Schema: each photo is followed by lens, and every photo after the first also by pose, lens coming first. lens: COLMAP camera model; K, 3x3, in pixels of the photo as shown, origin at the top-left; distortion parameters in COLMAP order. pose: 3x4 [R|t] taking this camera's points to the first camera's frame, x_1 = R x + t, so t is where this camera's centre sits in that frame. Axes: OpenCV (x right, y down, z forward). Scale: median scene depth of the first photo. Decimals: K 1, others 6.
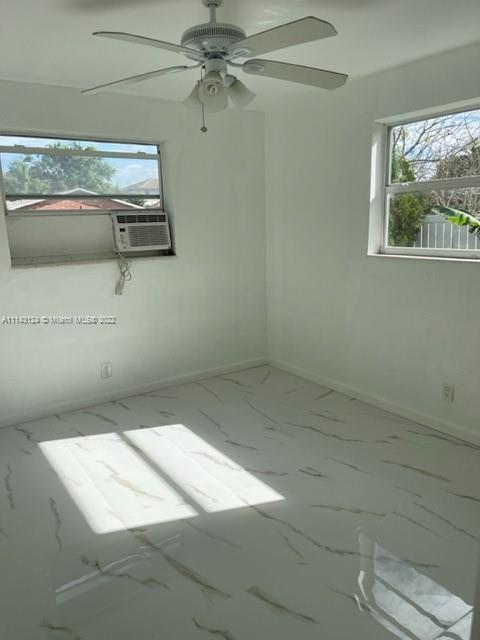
lens RADIAL K [[476.3, 0, 240.0], [0, 476.3, 320.0], [0, 0, 1]] dist [0.000235, -0.000053]
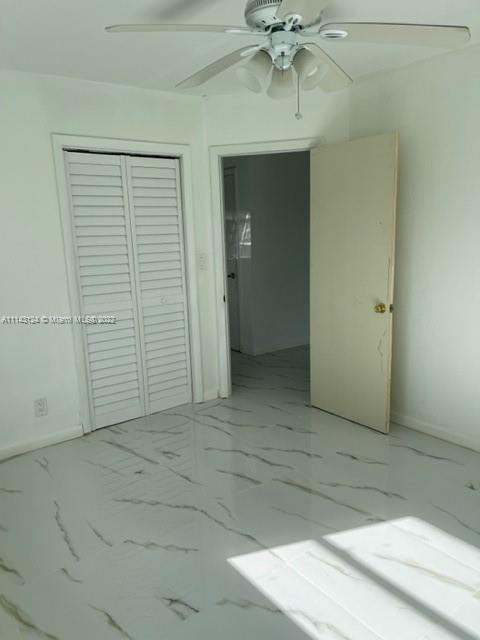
lens RADIAL K [[476.3, 0, 240.0], [0, 476.3, 320.0], [0, 0, 1]] dist [0.000235, -0.000053]
pose [[-0.996927, 0.070996, -0.033098, 0.070153], [0.052879, 0.921692, 0.384301, -0.332807], [0.057790, 0.381370, -0.922614, 1.631565]]
